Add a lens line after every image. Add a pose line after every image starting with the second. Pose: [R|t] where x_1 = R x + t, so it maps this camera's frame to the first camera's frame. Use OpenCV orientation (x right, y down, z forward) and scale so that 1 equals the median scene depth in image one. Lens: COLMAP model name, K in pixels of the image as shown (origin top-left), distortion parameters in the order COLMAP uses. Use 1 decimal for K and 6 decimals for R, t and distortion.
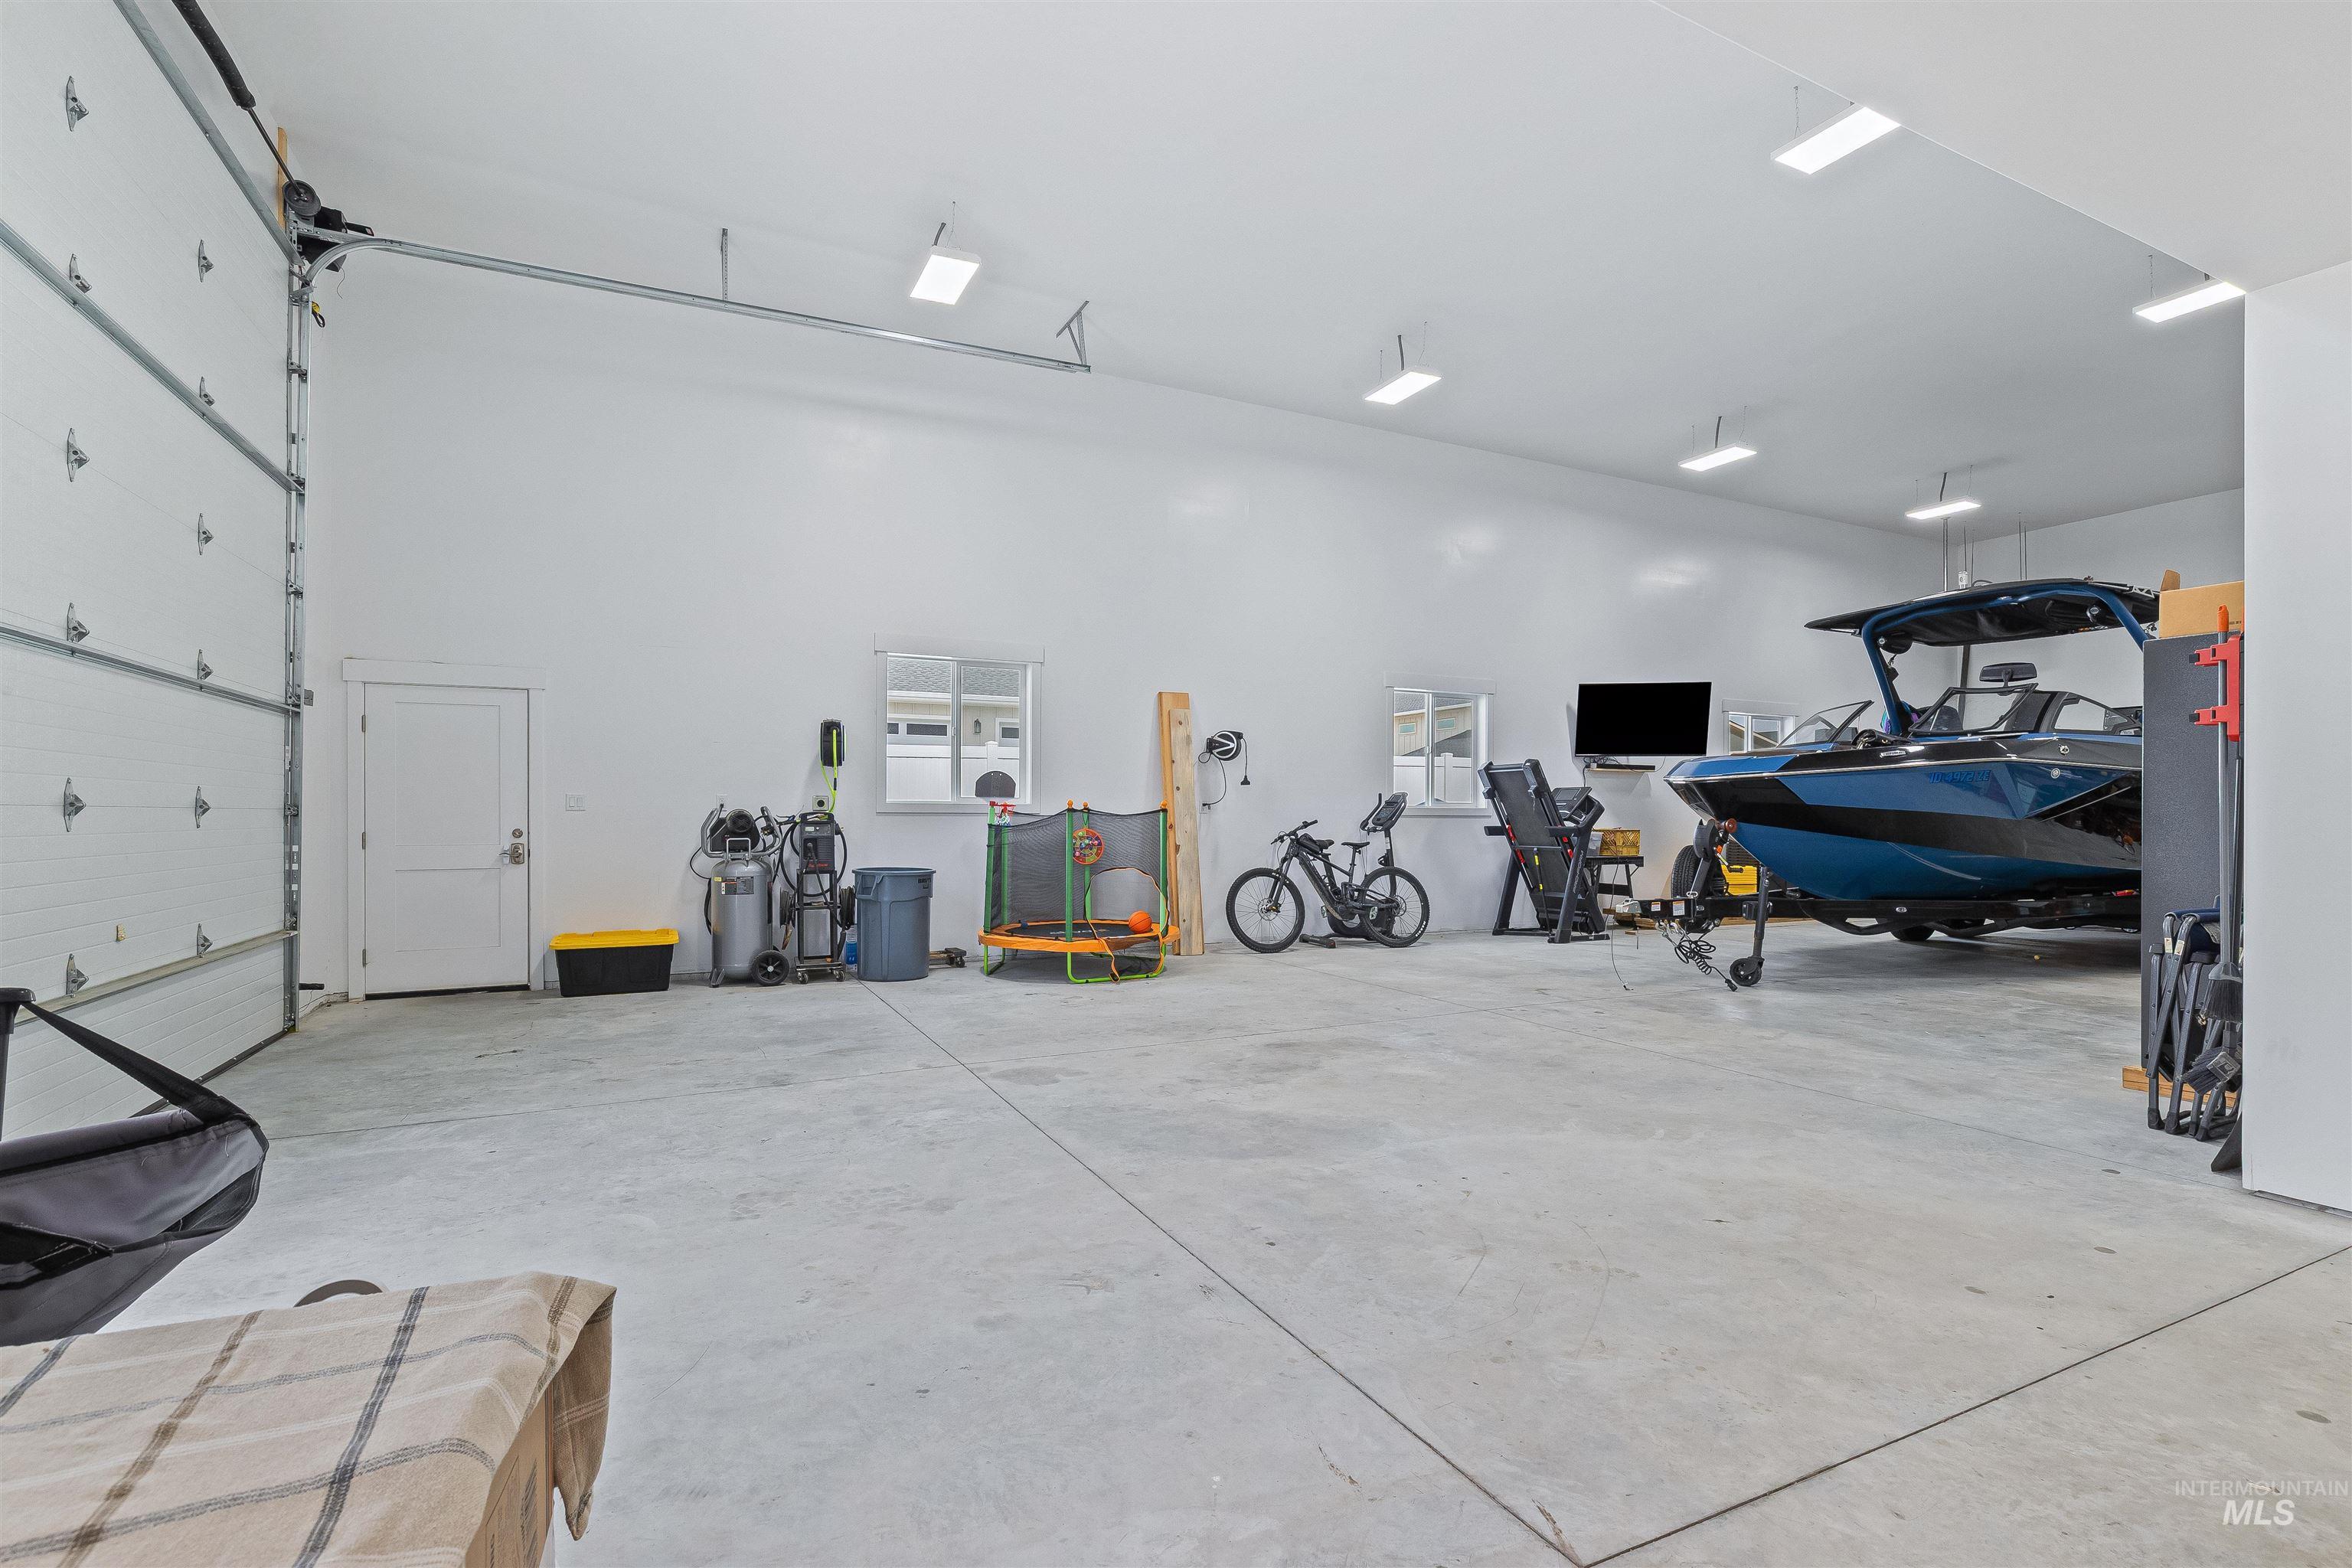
lens RADIAL K [[1080.1, 0, 1179.3], [0, 1080.1, 797.8], [0, 0, 1]] dist [-0.004494, 0.003023]
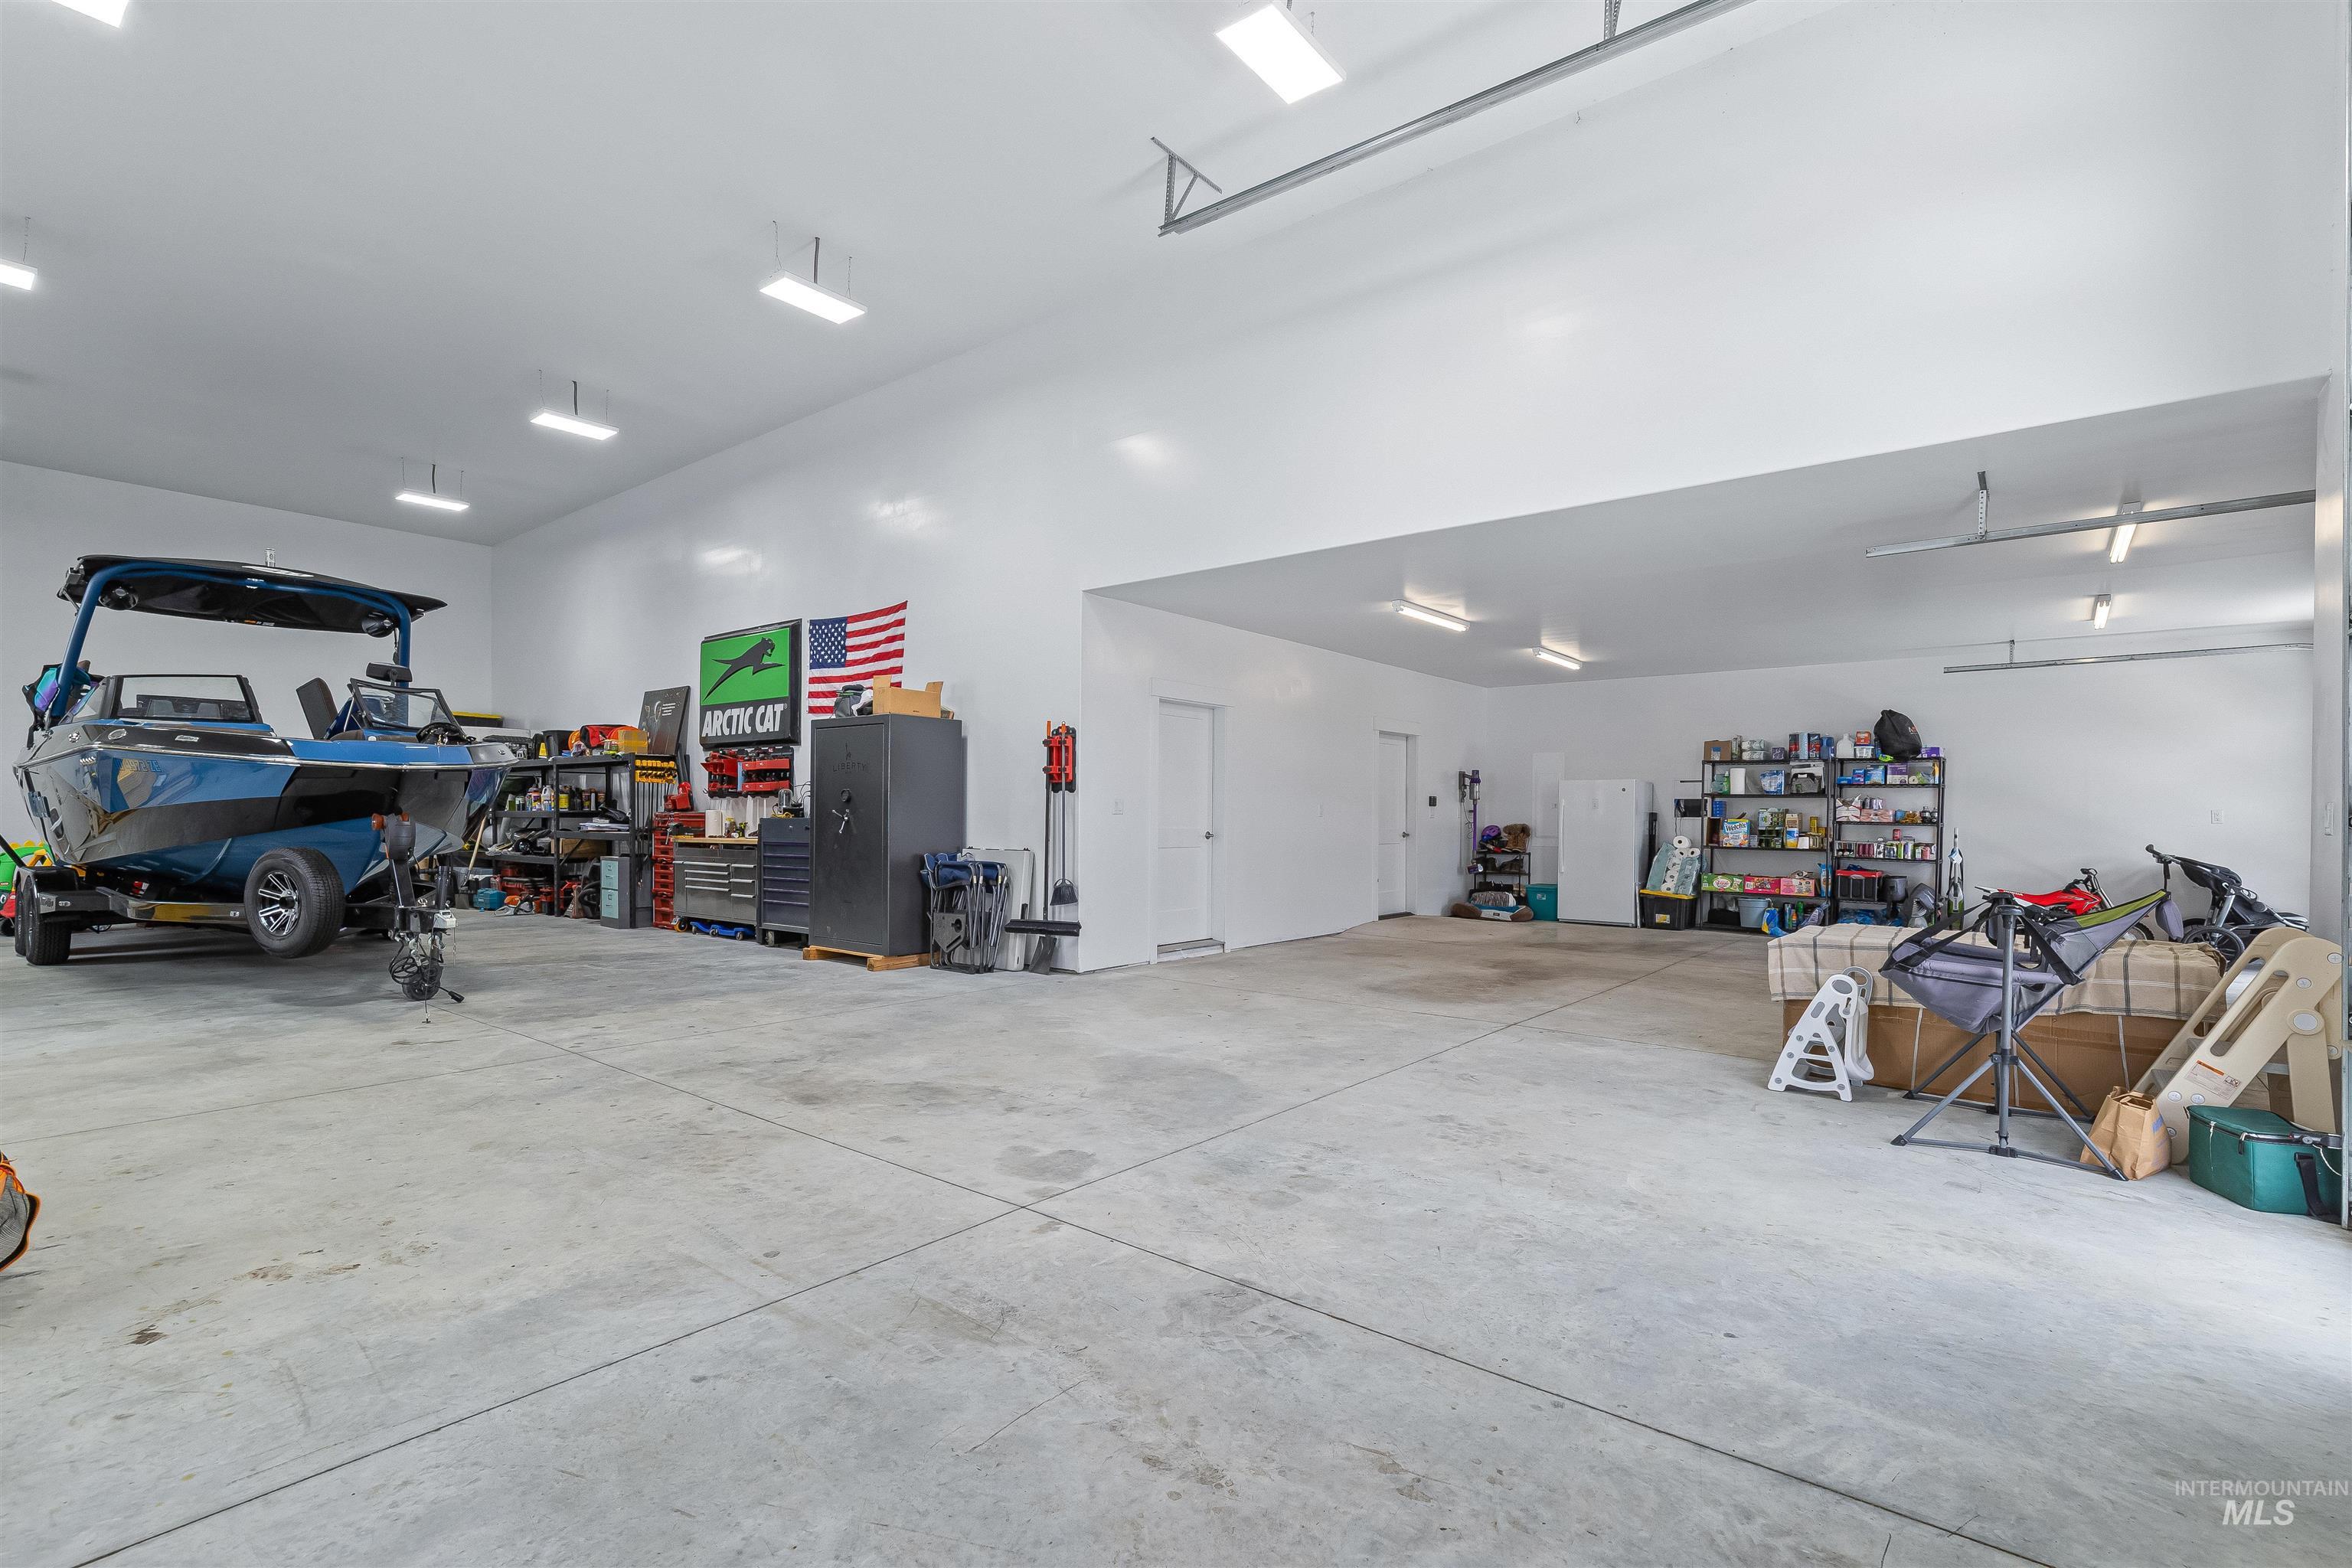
lens RADIAL K [[1080.1, 0, 1185.0], [0, 1080.1, 822.3], [0, 0, 1]] dist [-0.004494, 0.003023]
pose [[-0.428986, -0.008927, 0.903267, -1.040404], [-0.023358, 0.999726, -0.001213, 0.024174], [-0.903009, -0.021618, -0.429077, 1.522777]]
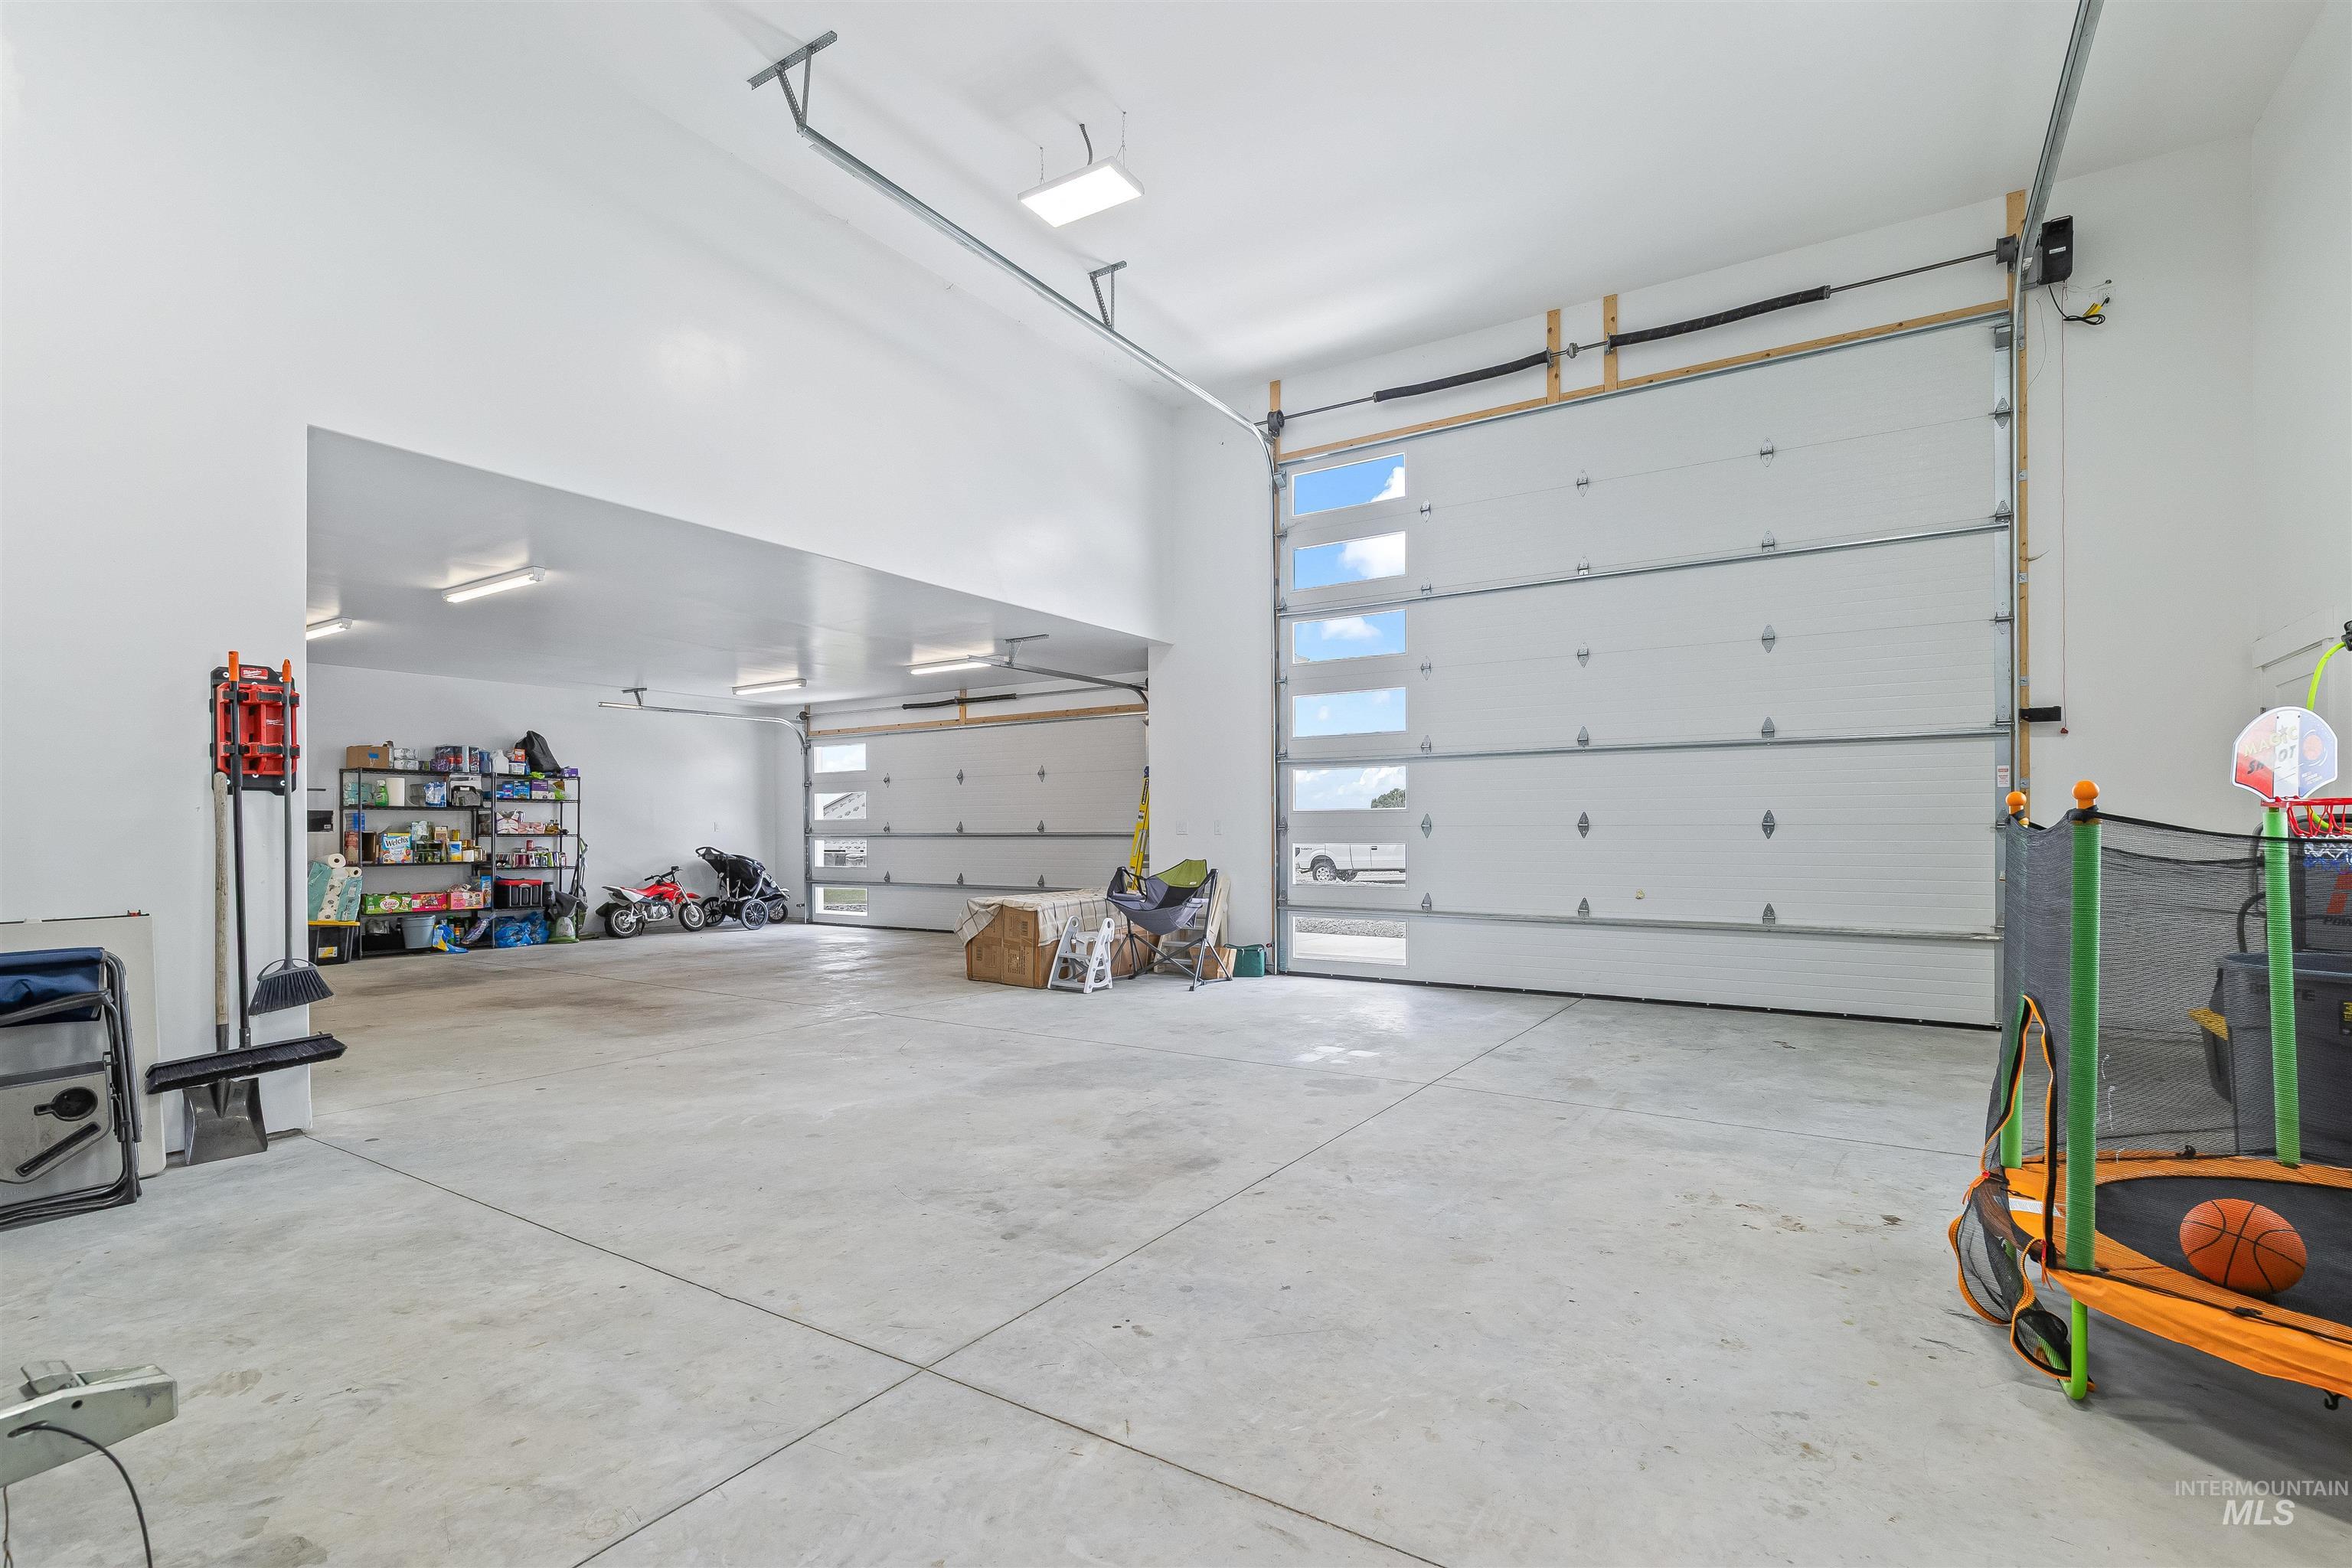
lens RADIAL K [[1080.1, 0, 1178.2], [0, 1080.1, 833.8], [0, 0, 1]] dist [-0.004494, 0.003023]
pose [[-0.855399, 0.005468, -0.517940, 0.646461], [0.012896, 0.999859, -0.010743, 0.033201], [0.517809, -0.015869, -0.855349, 2.210223]]
